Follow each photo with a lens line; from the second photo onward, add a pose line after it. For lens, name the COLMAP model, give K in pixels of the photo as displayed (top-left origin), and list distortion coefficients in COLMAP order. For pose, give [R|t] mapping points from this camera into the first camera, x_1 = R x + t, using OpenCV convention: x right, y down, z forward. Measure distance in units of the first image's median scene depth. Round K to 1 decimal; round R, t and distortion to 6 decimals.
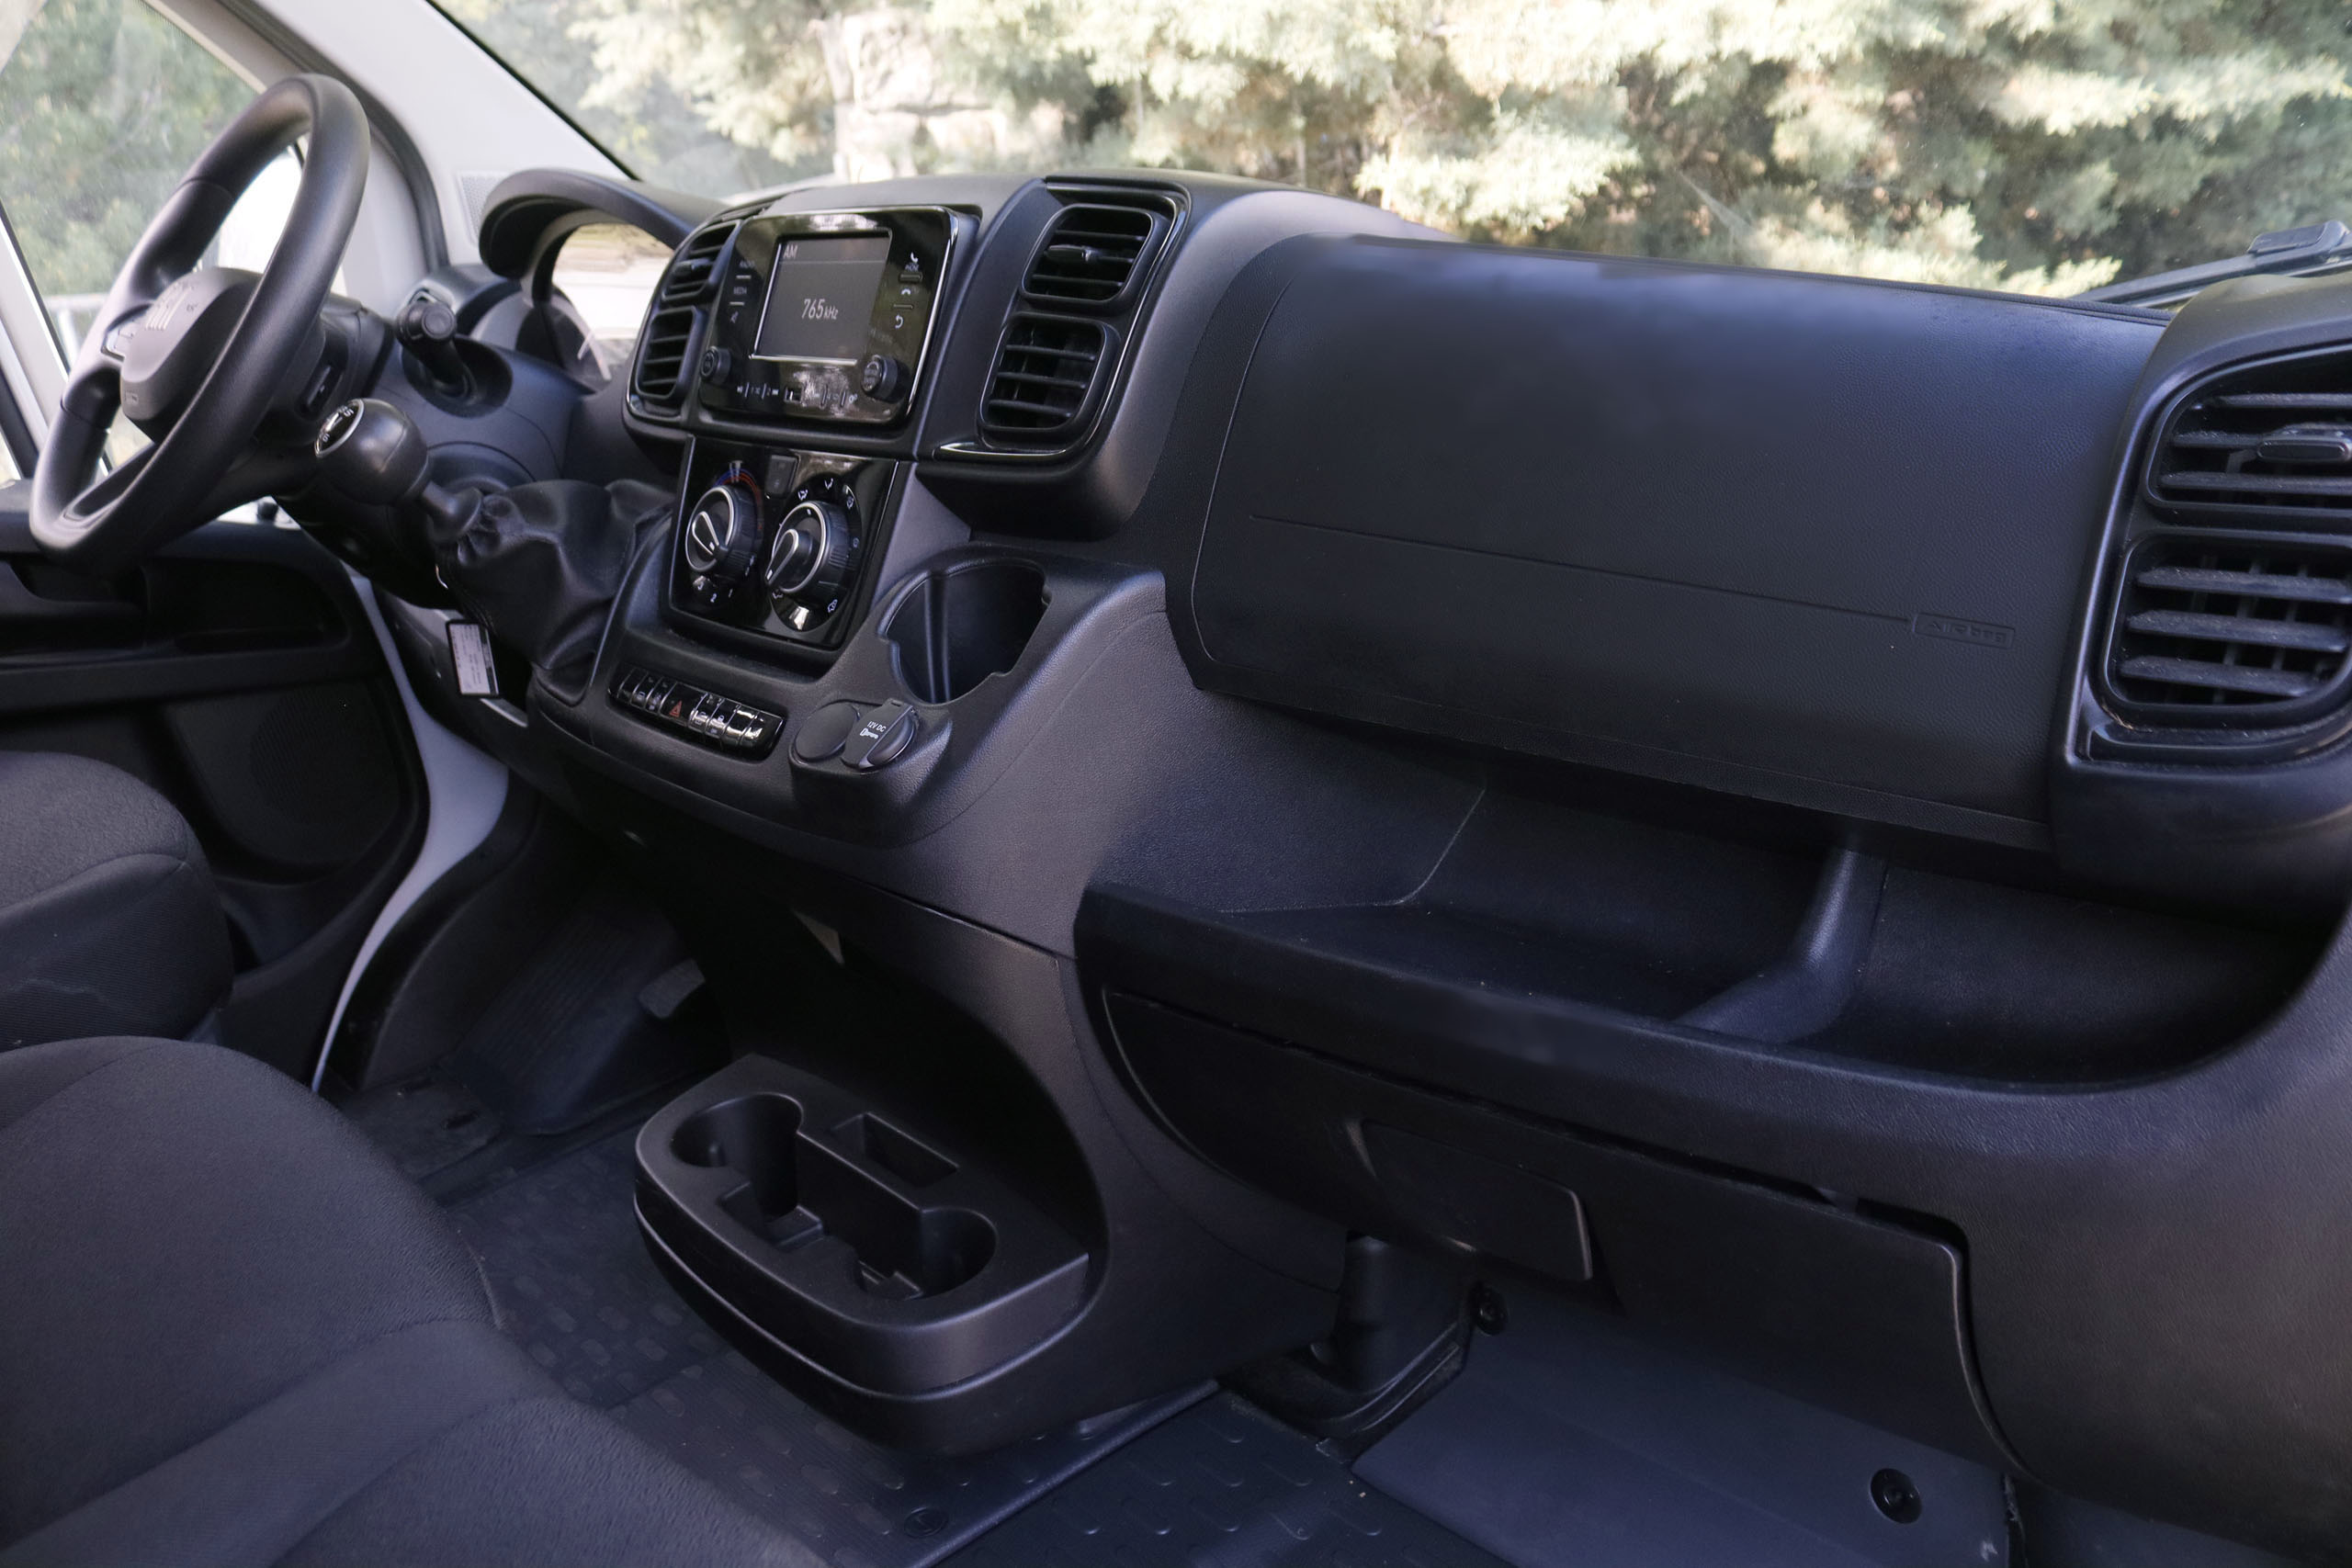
lens RADIAL K [[1916.6, 0, 1176.0], [0, 1916.6, 784.0], [0, 0, 1]] dist [-0.158205, 0.122540]
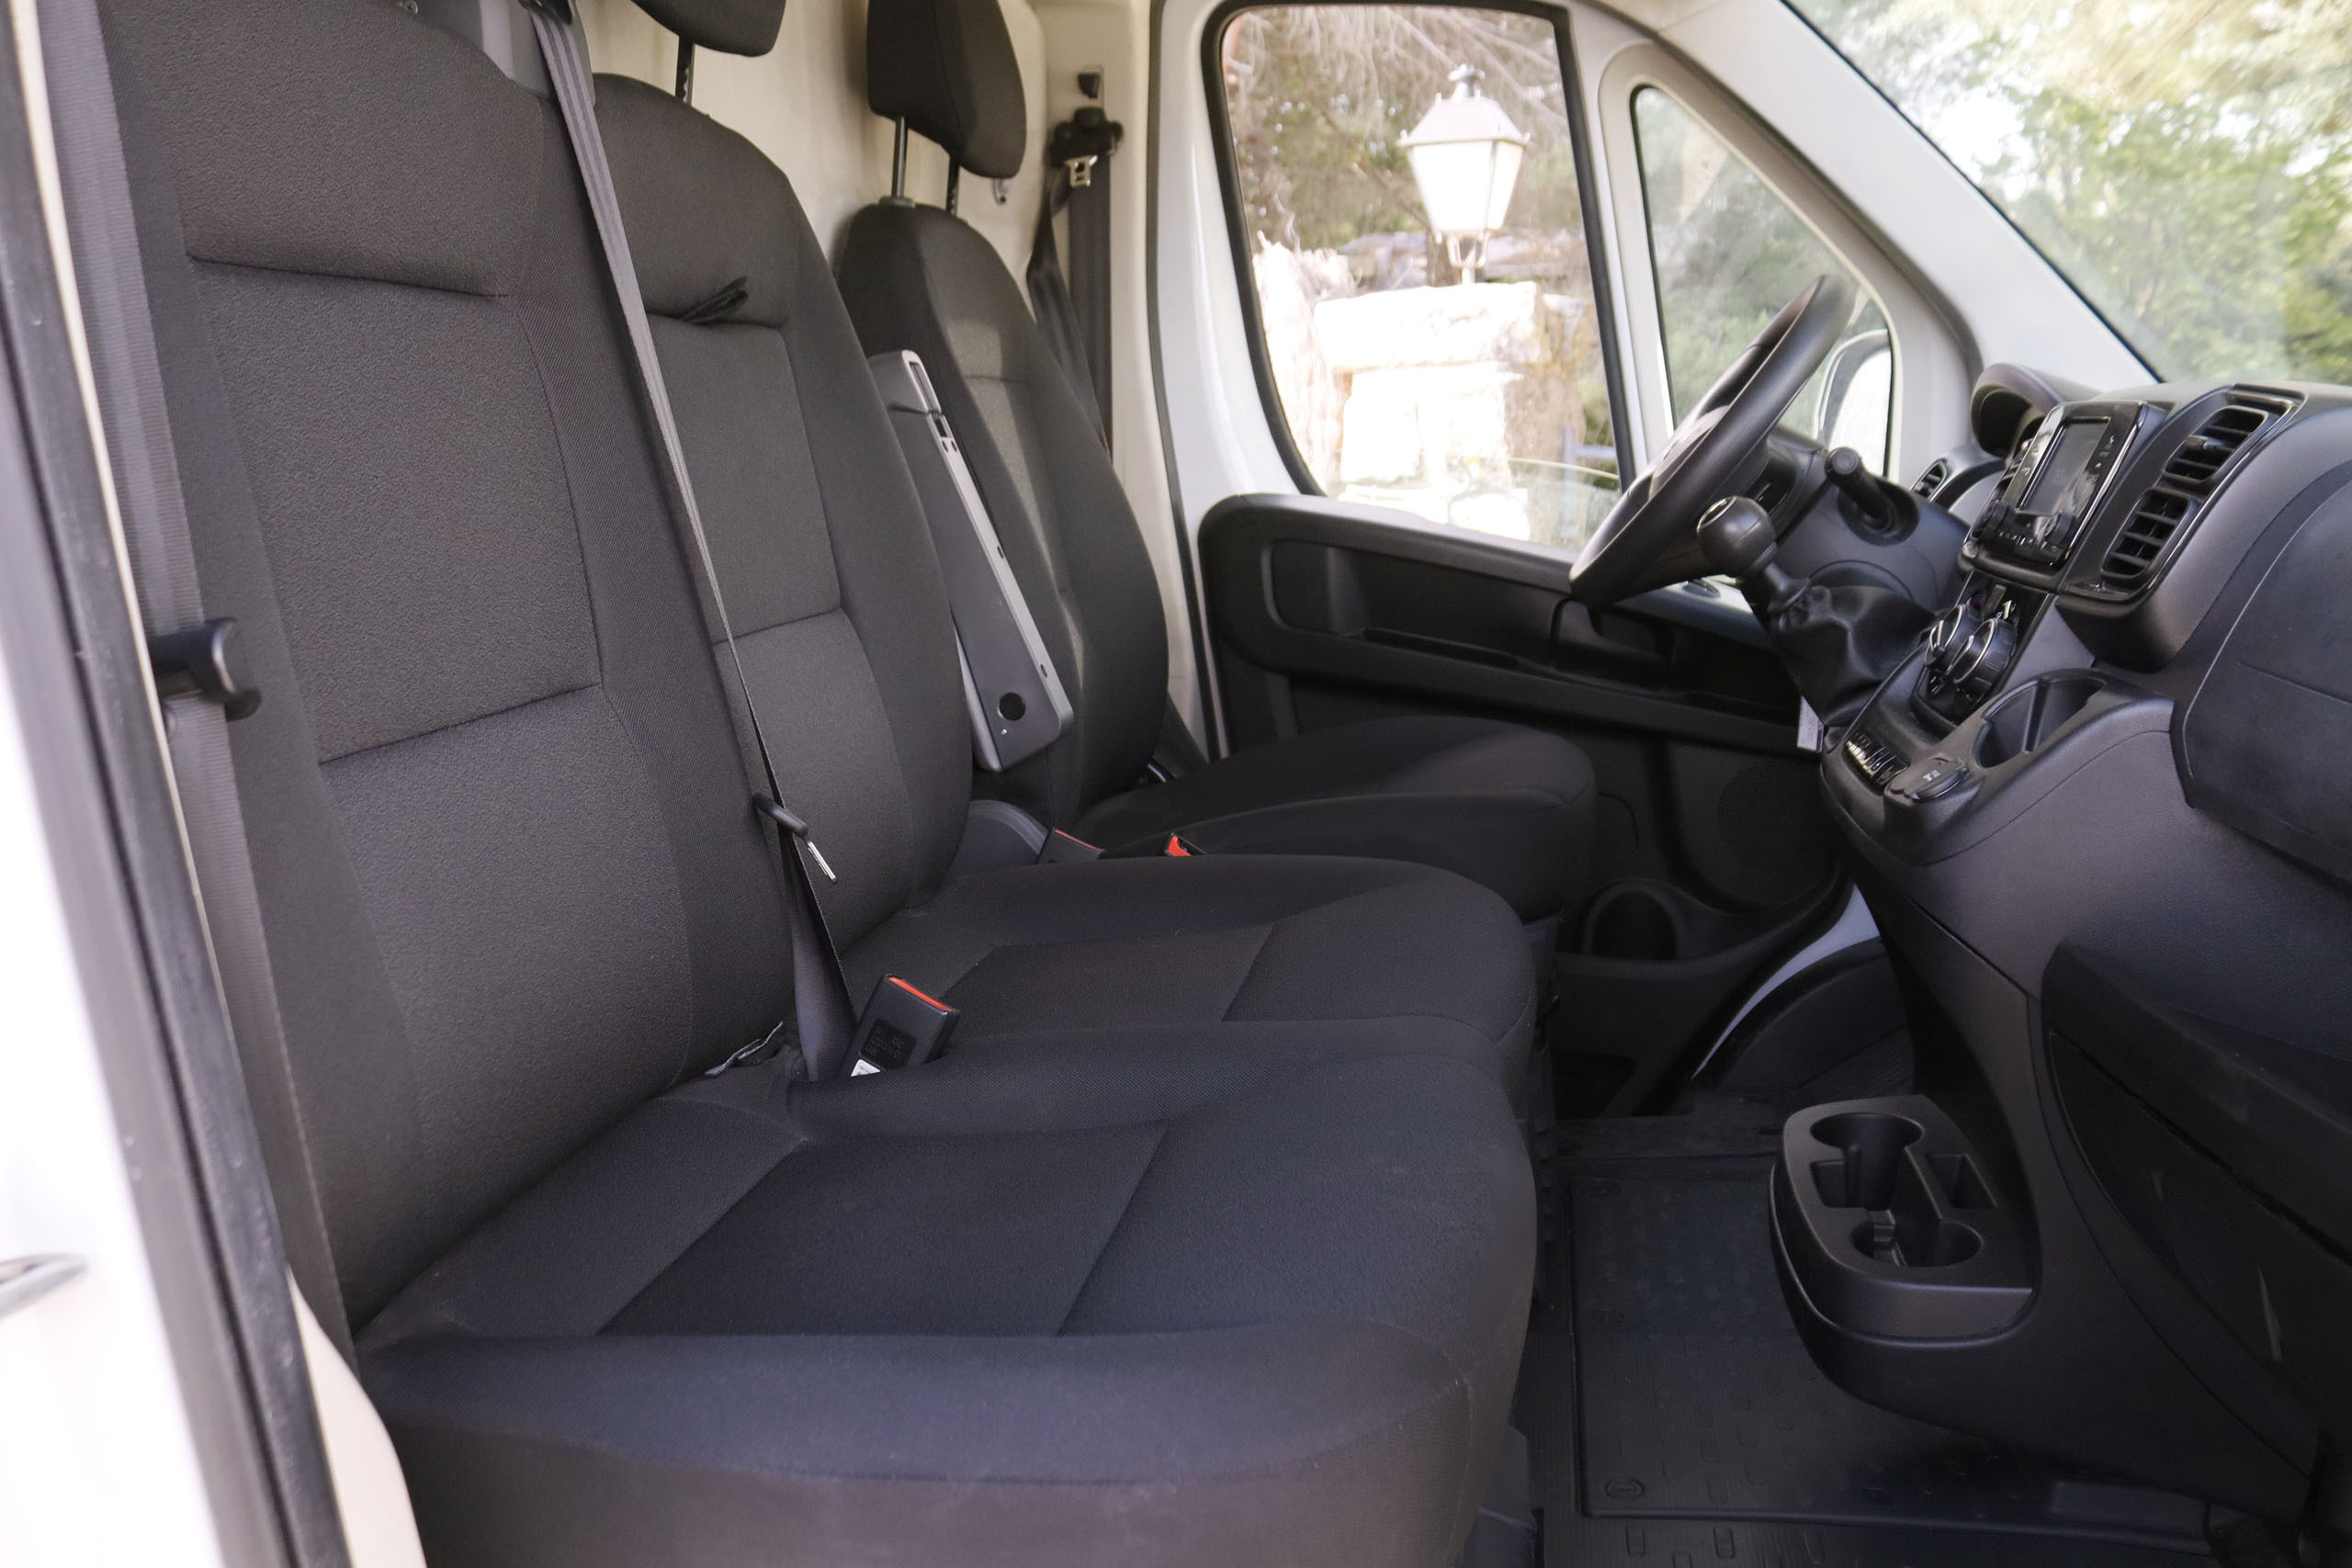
lens RADIAL K [[1916.6, 0, 1176.0], [0, 1916.6, 784.0], [0, 0, 1]] dist [-0.158205, 0.122540]
pose [[0.607570, 0.224104, -0.761995, 0.432273], [-0.309463, 0.950347, 0.032751, 0.081658], [0.731499, 0.215910, 0.646755, -0.176384]]
